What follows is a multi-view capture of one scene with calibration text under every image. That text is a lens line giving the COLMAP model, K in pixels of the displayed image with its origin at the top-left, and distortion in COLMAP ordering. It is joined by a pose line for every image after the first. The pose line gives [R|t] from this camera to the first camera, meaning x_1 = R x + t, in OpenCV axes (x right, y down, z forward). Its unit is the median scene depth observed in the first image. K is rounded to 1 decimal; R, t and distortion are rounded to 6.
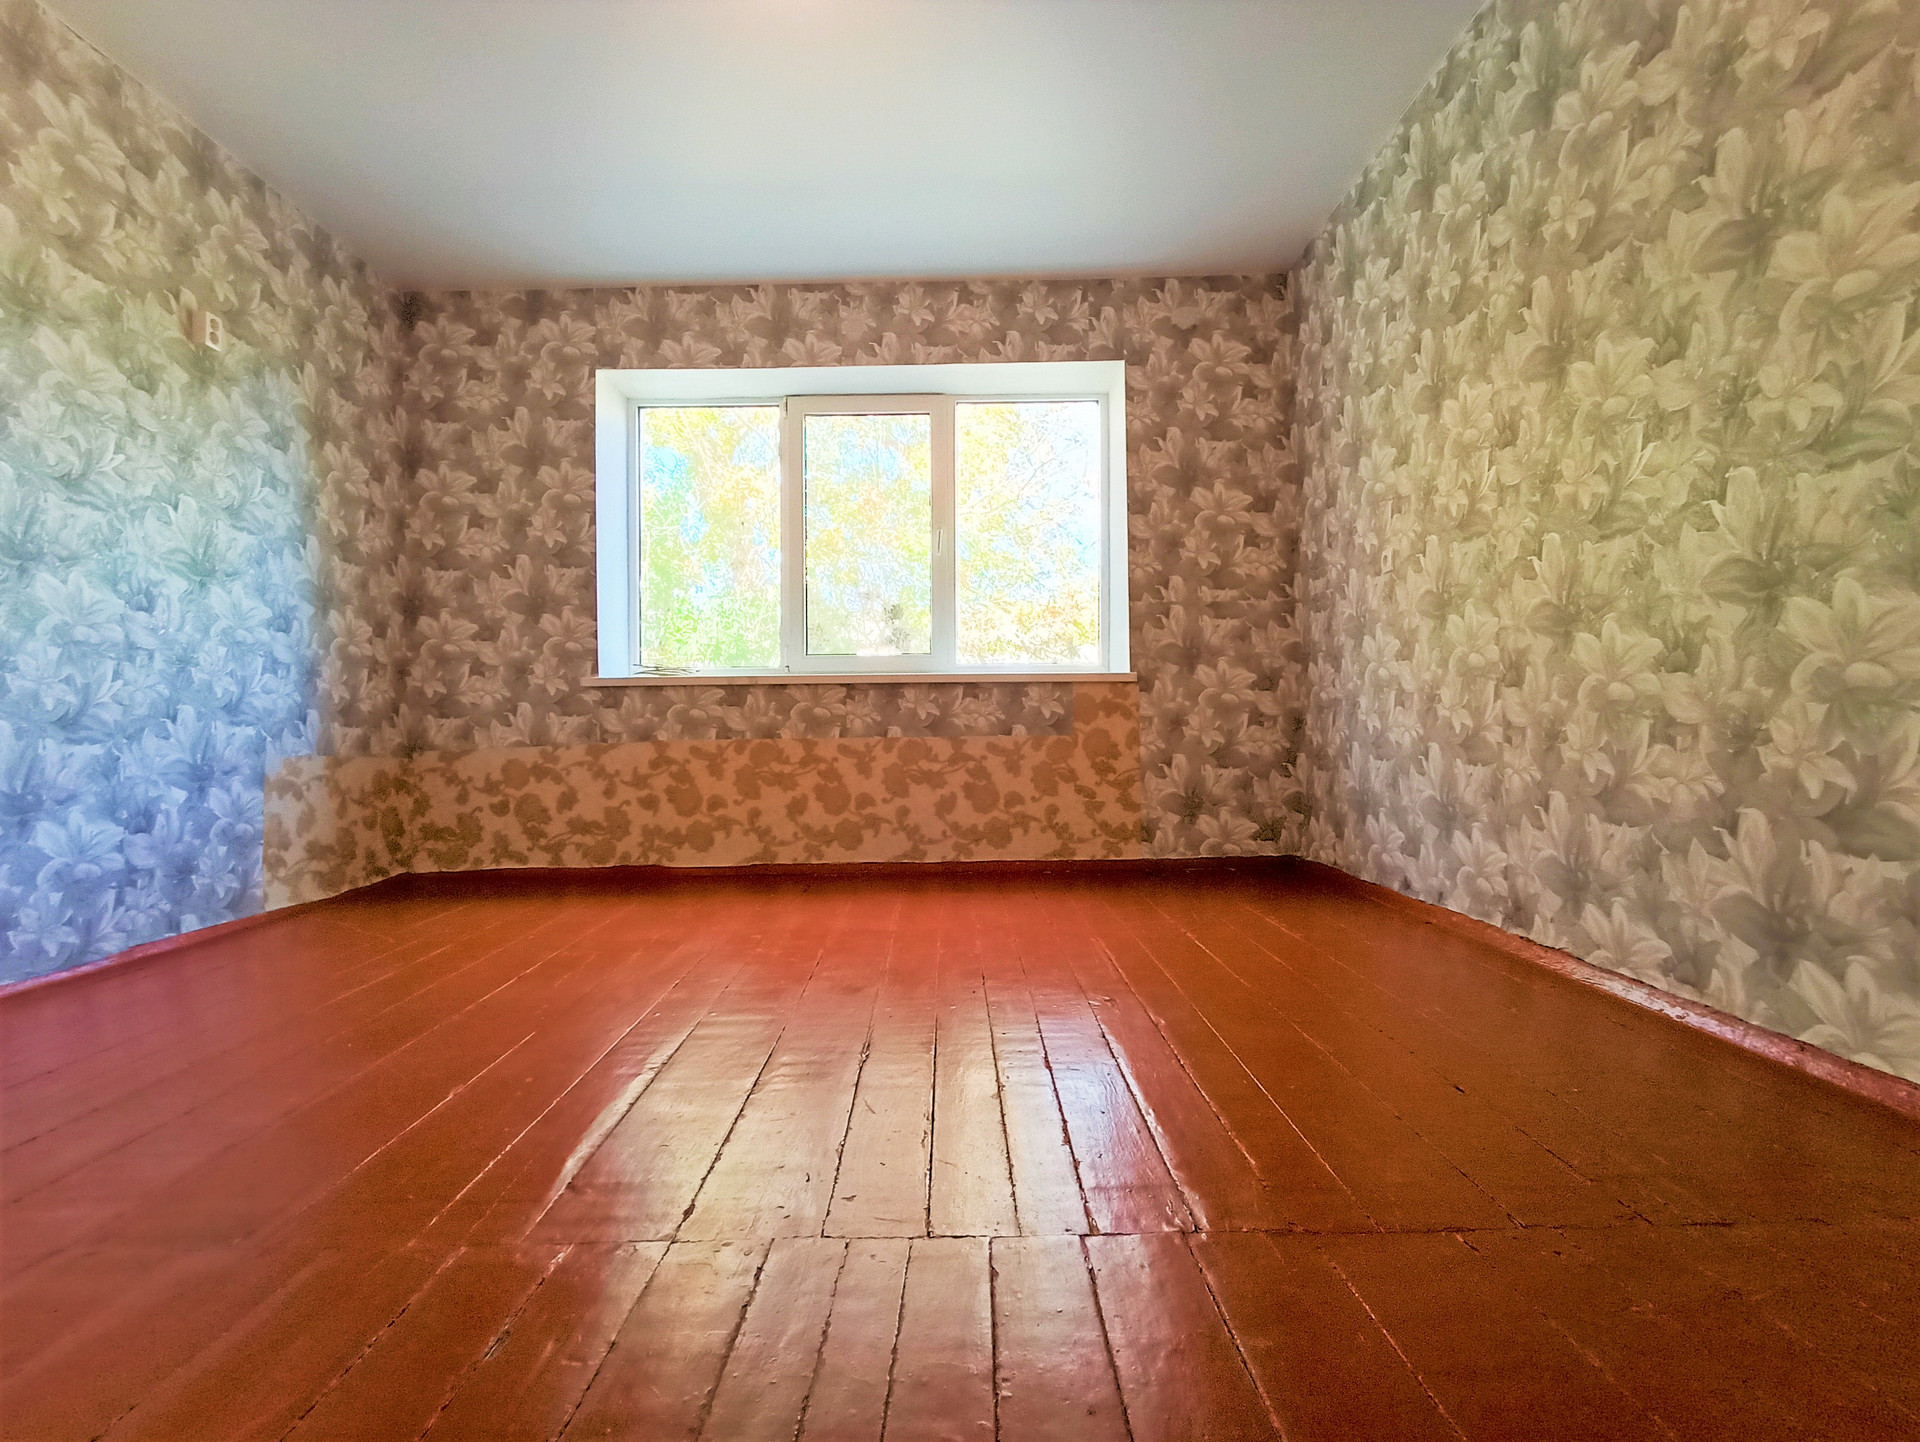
lens RADIAL K [[863.2, 0, 935.2], [0, 863.2, 724.2], [0, 0, 1]] dist [-0.000863, -0.000455]
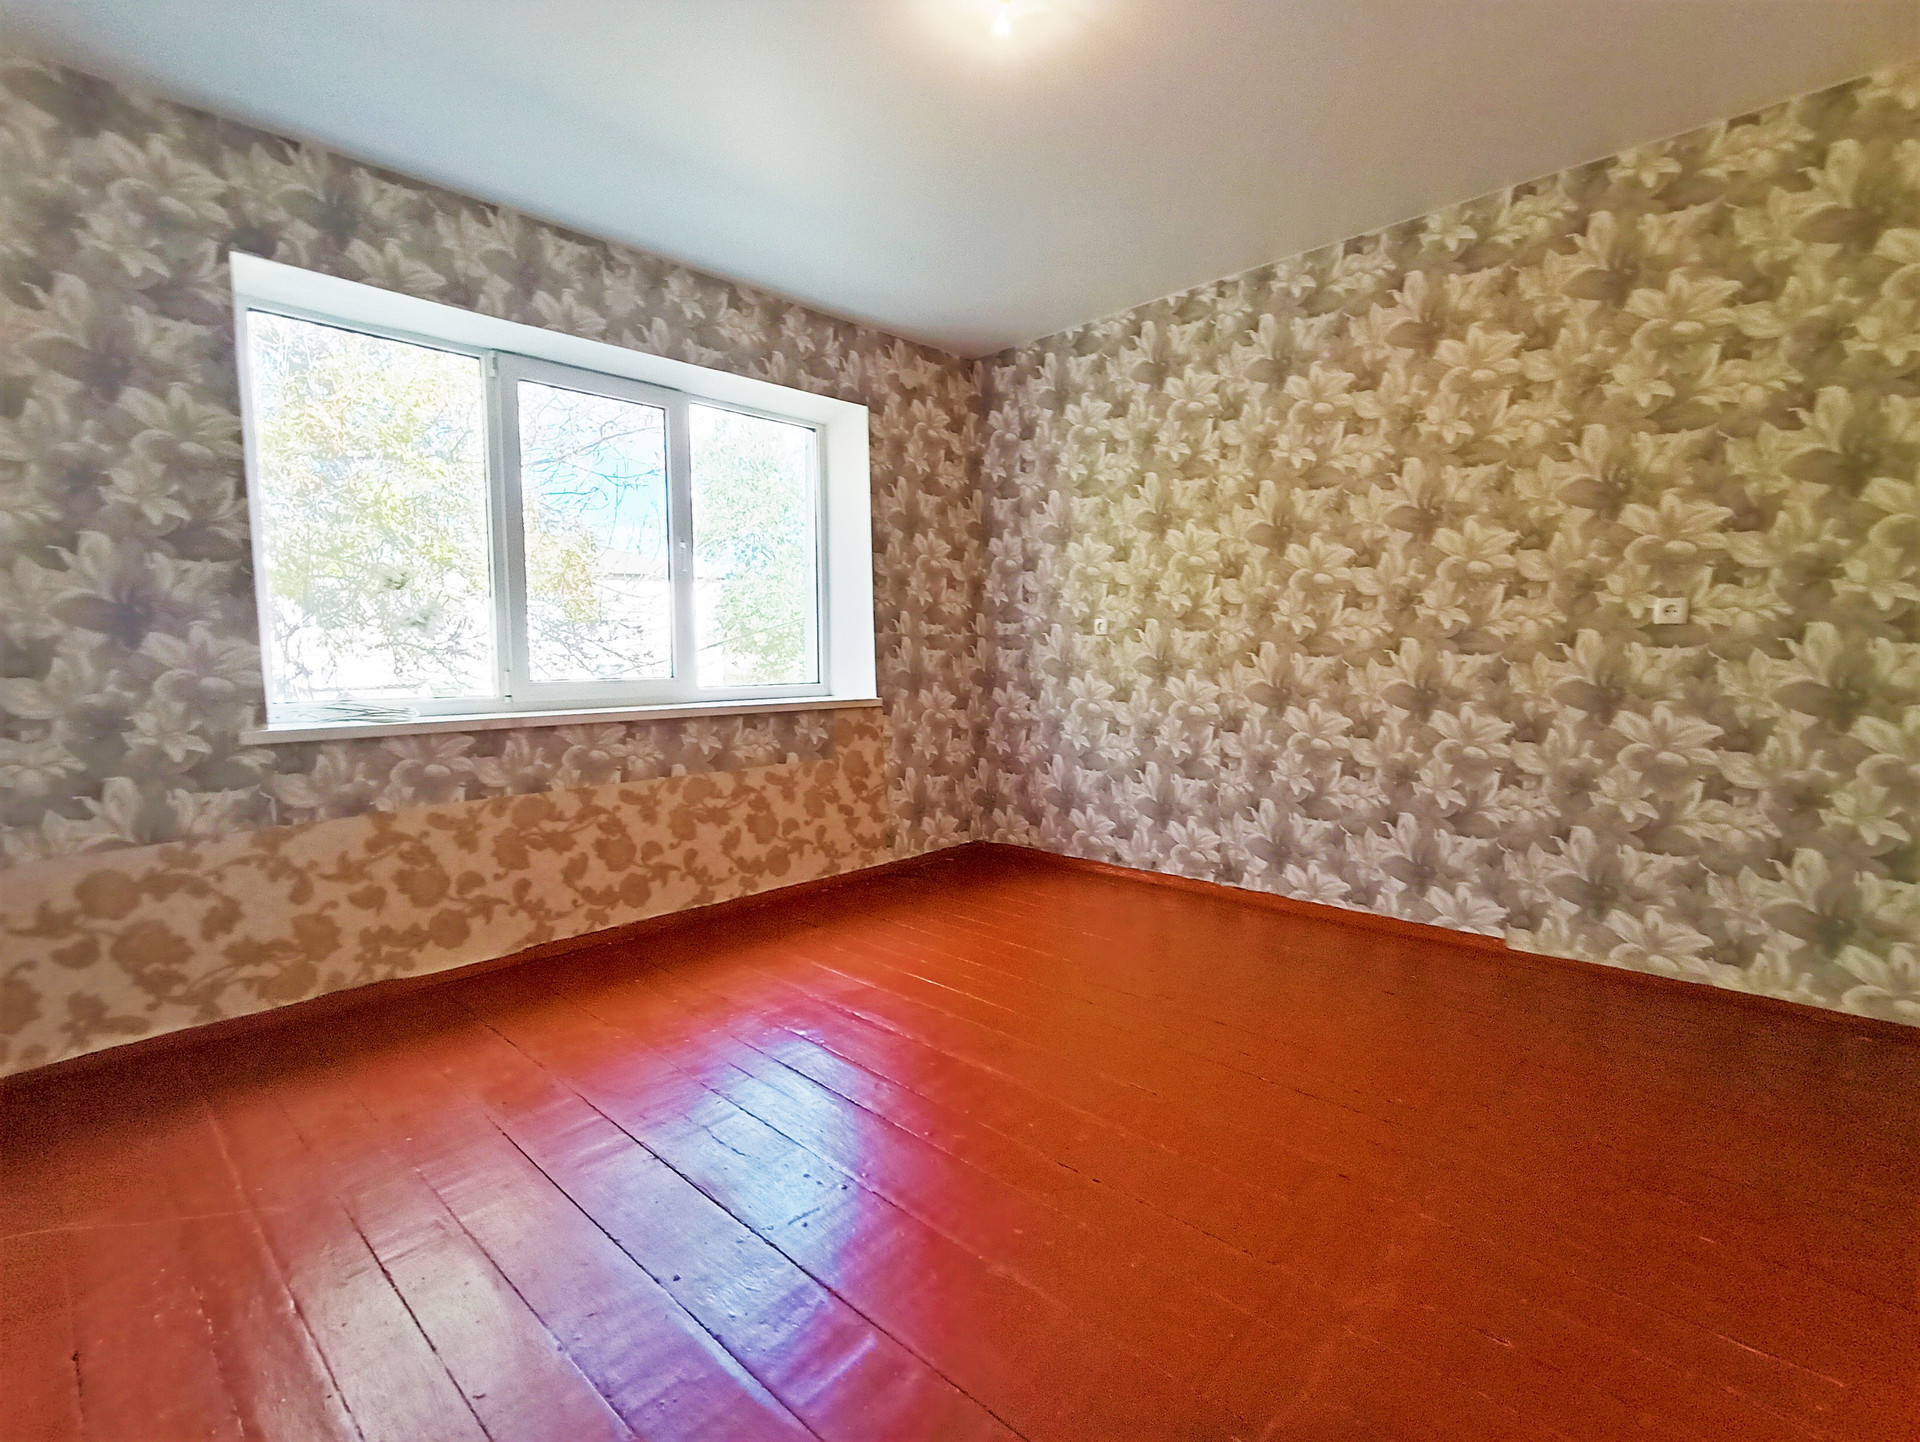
lens RADIAL K [[862.9, 0, 954.4], [0, 862.9, 730.7], [0, 0, 1]] dist [-0.003479, -0.000244]
pose [[0.704306, -0.057230, 0.707586, -0.488270], [0.003912, 0.997043, 0.076748, -0.102712], [-0.709886, -0.051286, 0.702447, 0.151265]]
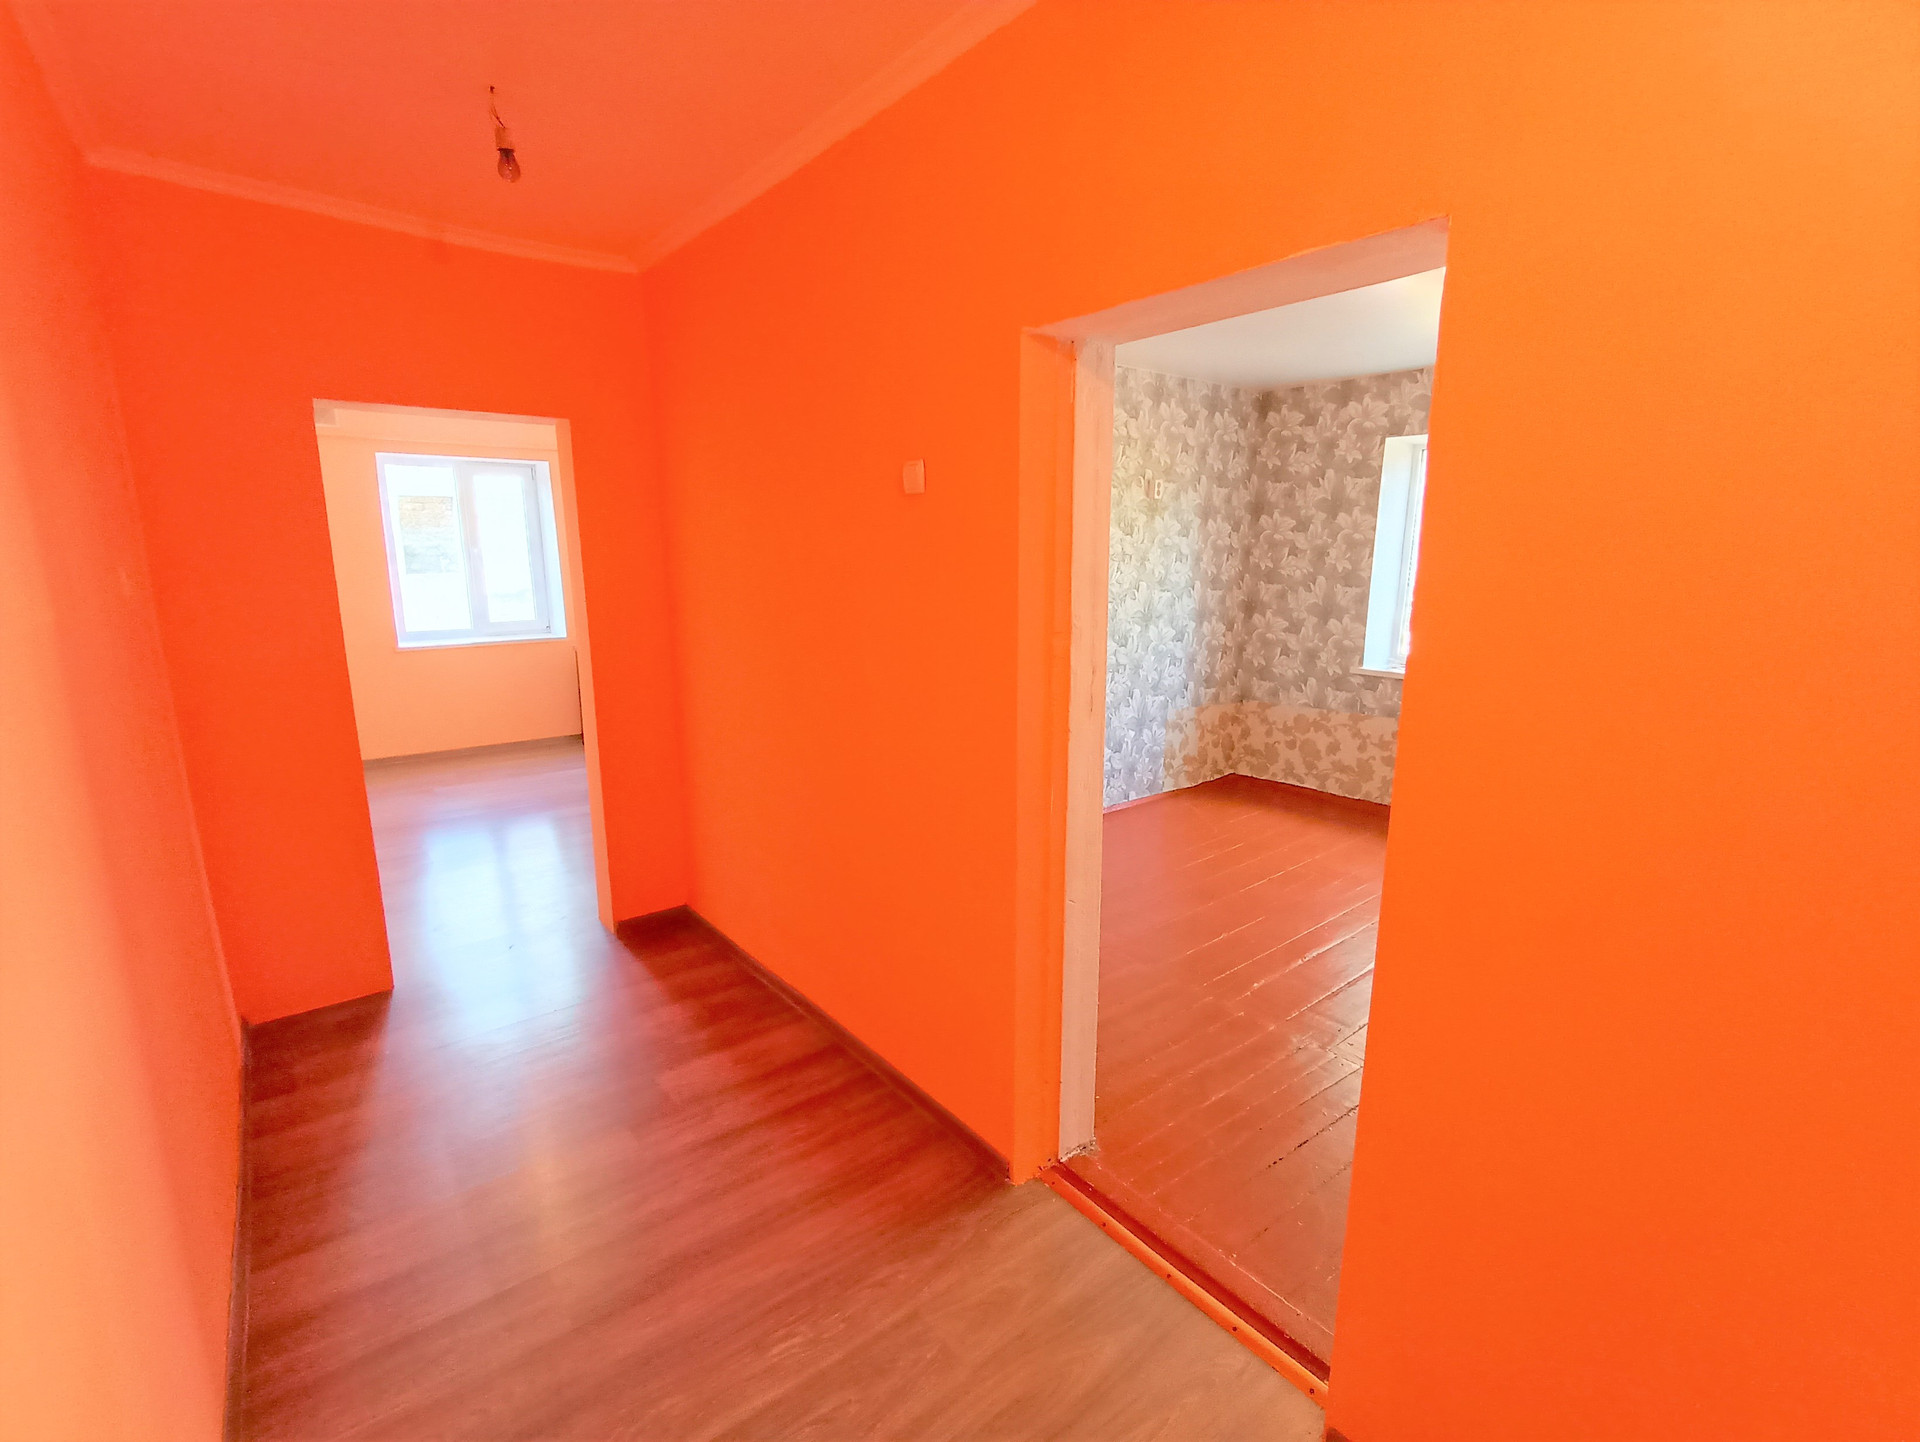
lens RADIAL K [[892.0, 0, 960.0], [0, 892.0, 721.0], [0, 0, 1]] dist [-0.001891, -0.000177]
pose [[0.633615, 0.172589, -0.754152, 0.303734], [-0.009815, 0.976514, 0.215231, -0.275051], [0.773586, -0.128972, 0.620428, -0.418880]]
